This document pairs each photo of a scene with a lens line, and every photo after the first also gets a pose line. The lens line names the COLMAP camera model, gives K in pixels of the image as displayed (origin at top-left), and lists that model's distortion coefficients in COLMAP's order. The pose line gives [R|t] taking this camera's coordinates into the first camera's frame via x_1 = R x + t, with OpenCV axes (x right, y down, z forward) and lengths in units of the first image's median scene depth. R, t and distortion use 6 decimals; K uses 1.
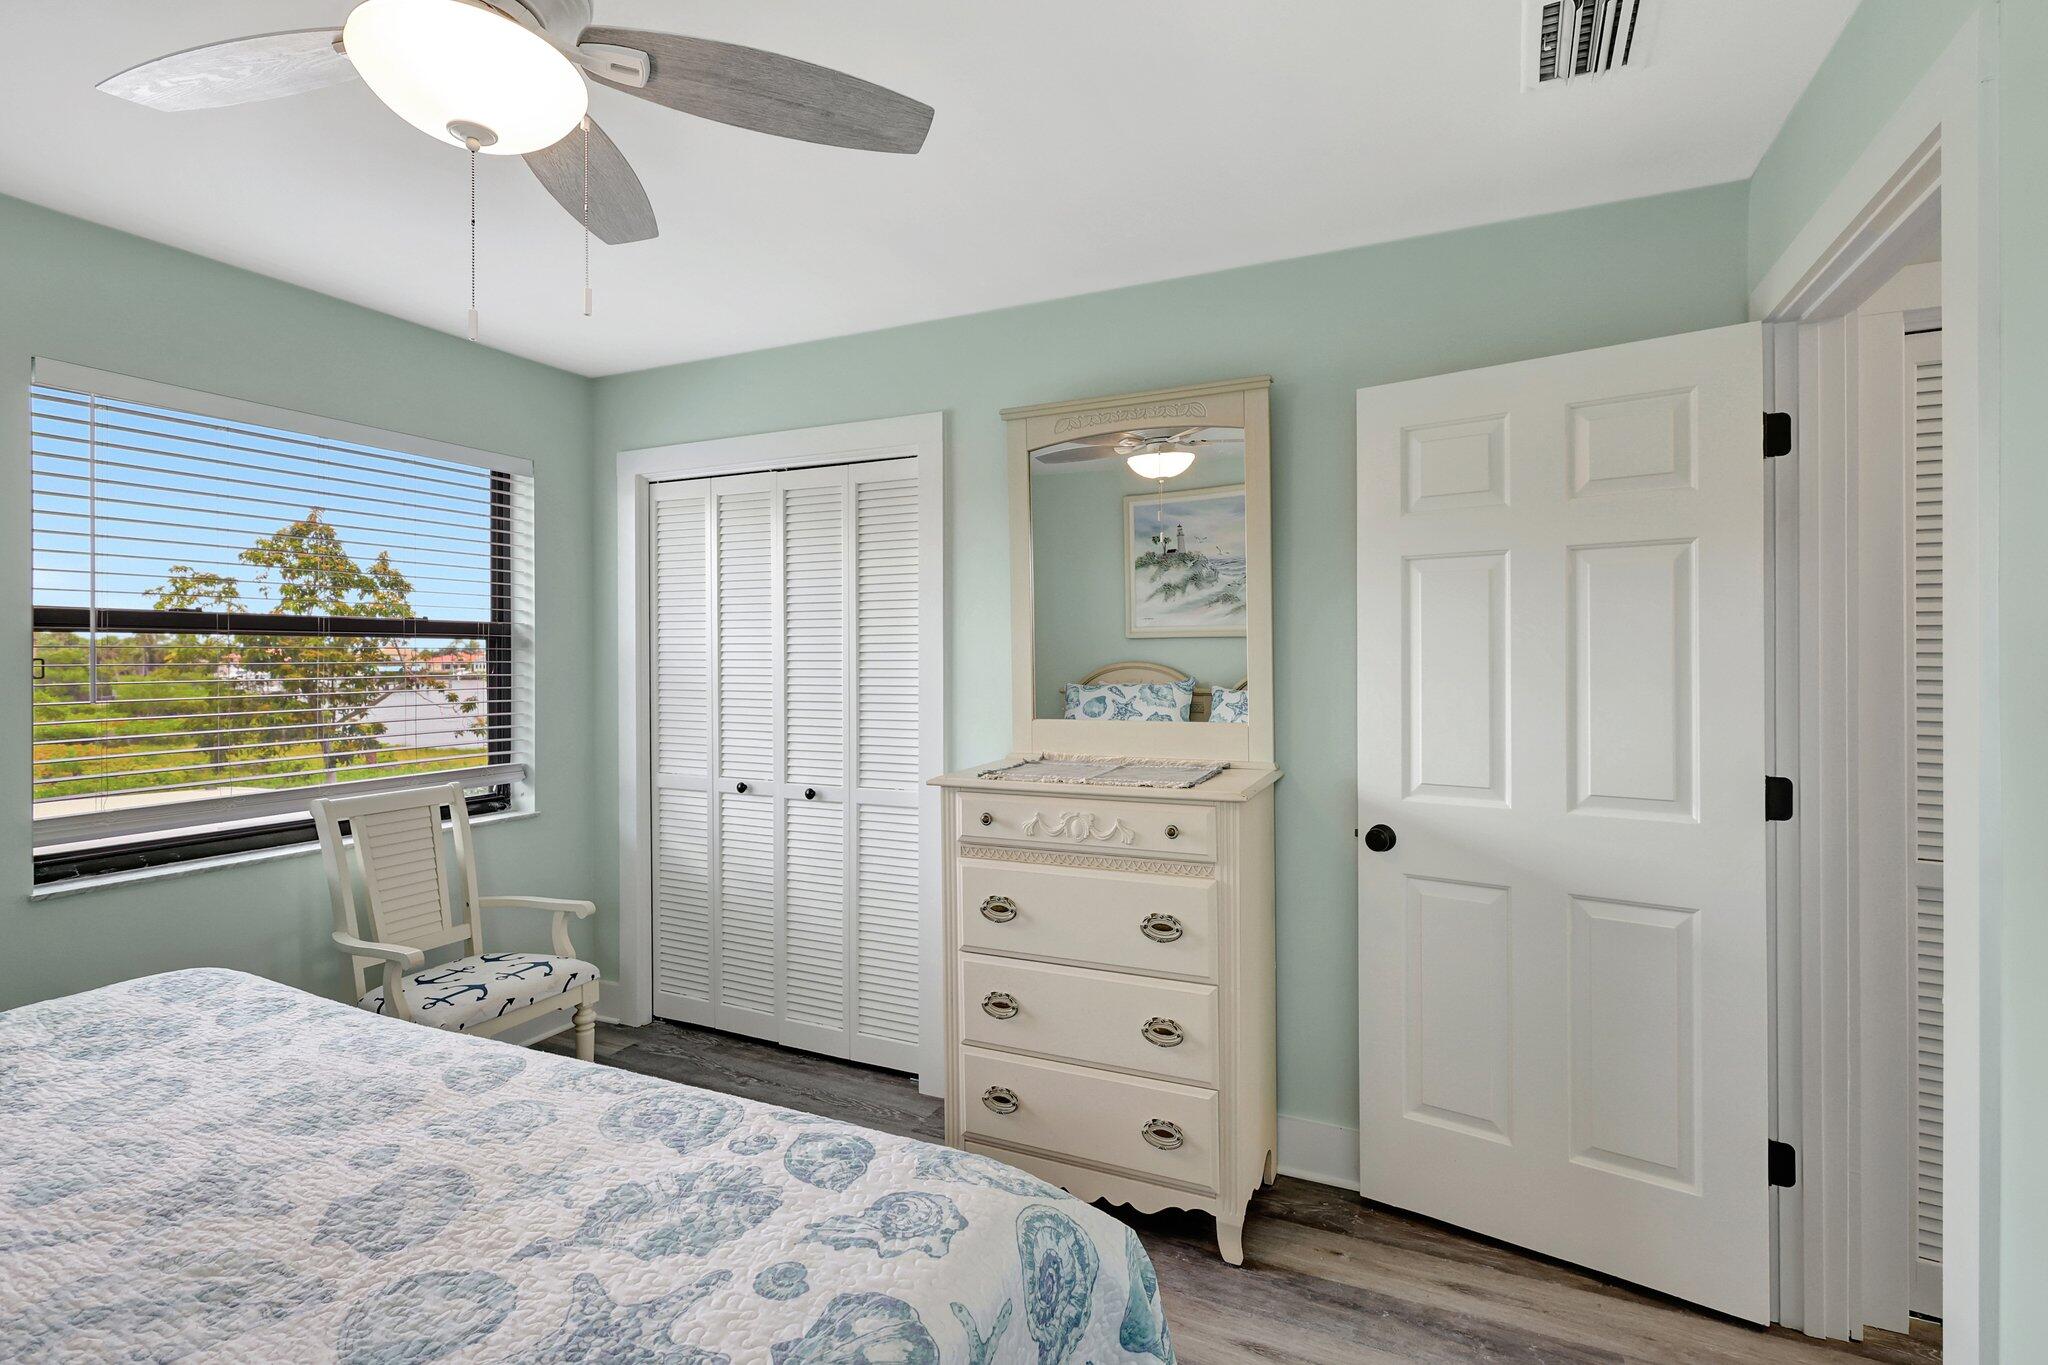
lens RADIAL K [[977.6, 0, 1026.1], [0, 977.6, 677.4], [0, 0, 1]] dist [0.012815, -0.000225]
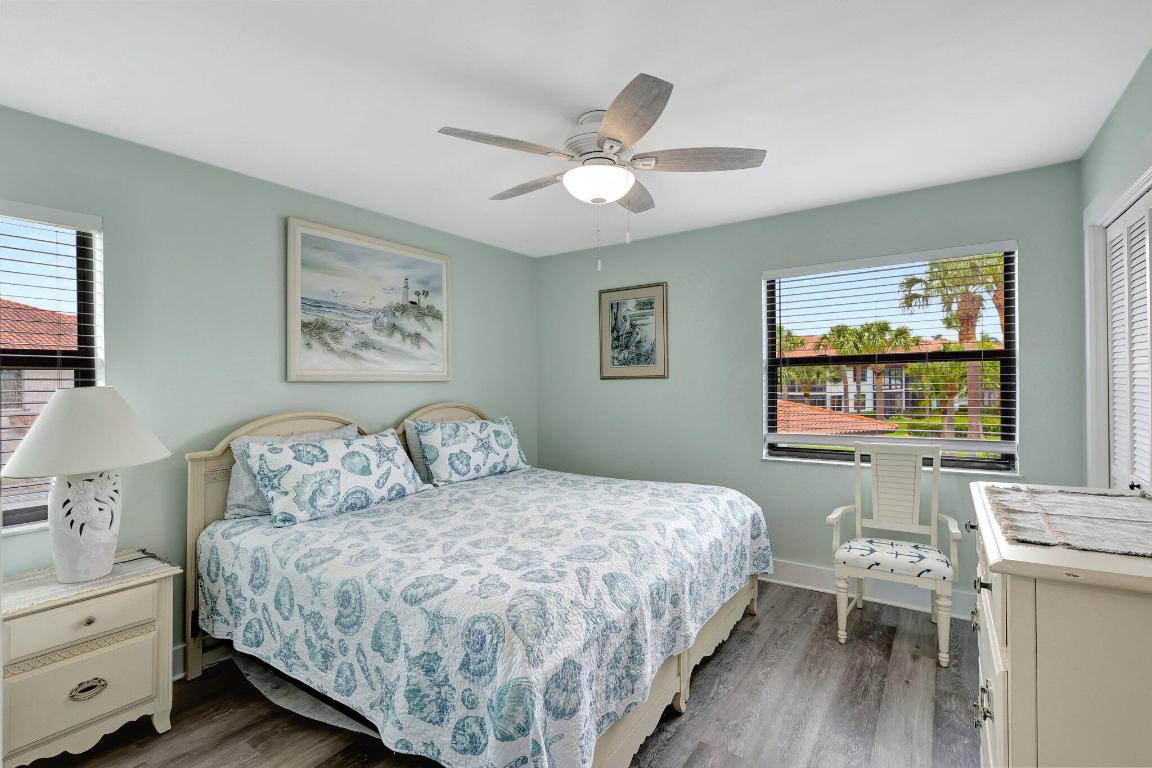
lens RADIAL K [[538.5, 0, 575.6], [0, 538.5, 386.4], [0, 0, 1]] dist [0.000824, 0.000217]
pose [[-0.168580, 0.012642, -0.985607, 0.532769], [-0.002457, 0.999909, 0.013246, -0.009020], [0.985685, 0.004655, -0.168534, 0.608845]]
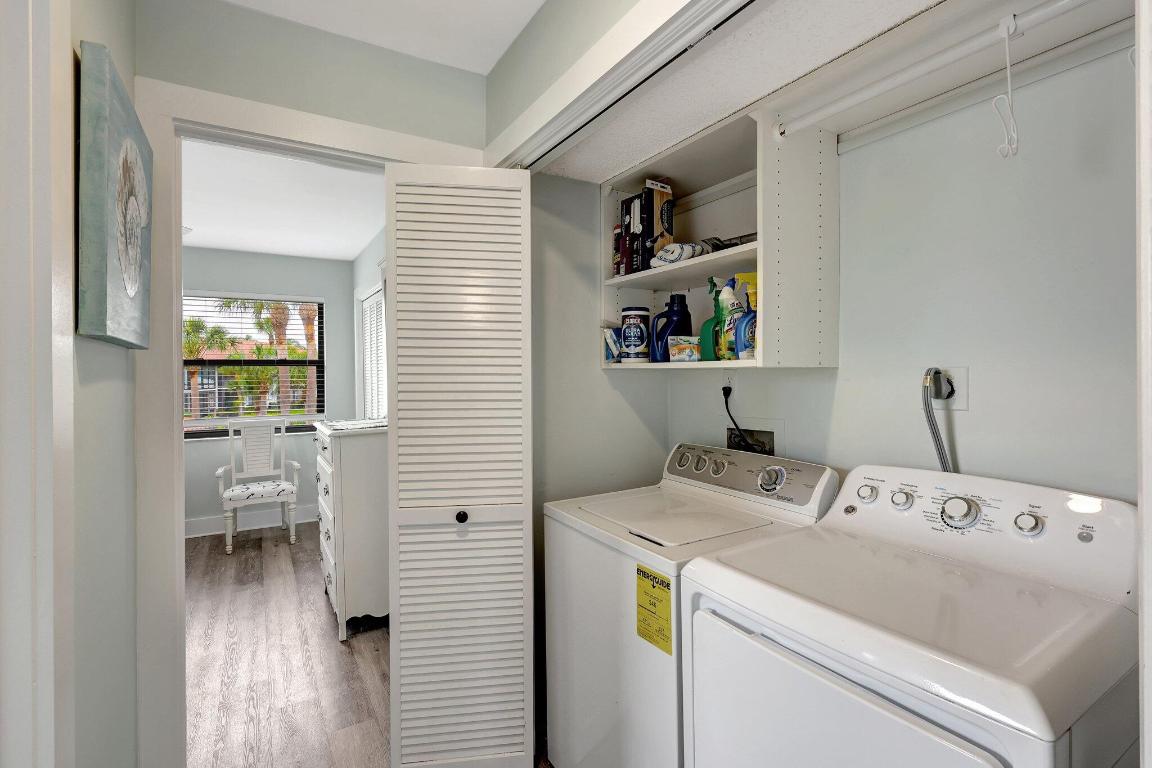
lens RADIAL K [[537.4, 0, 576.0], [0, 537.4, 384.0], [0, 0, 1]] dist [-0.001799, -0.000257]
pose [[0.825092, 0.006509, -0.564961, 1.091637], [-0.003052, 0.999970, 0.007062, -0.003505], [0.564991, -0.004103, 0.825087, 0.251687]]
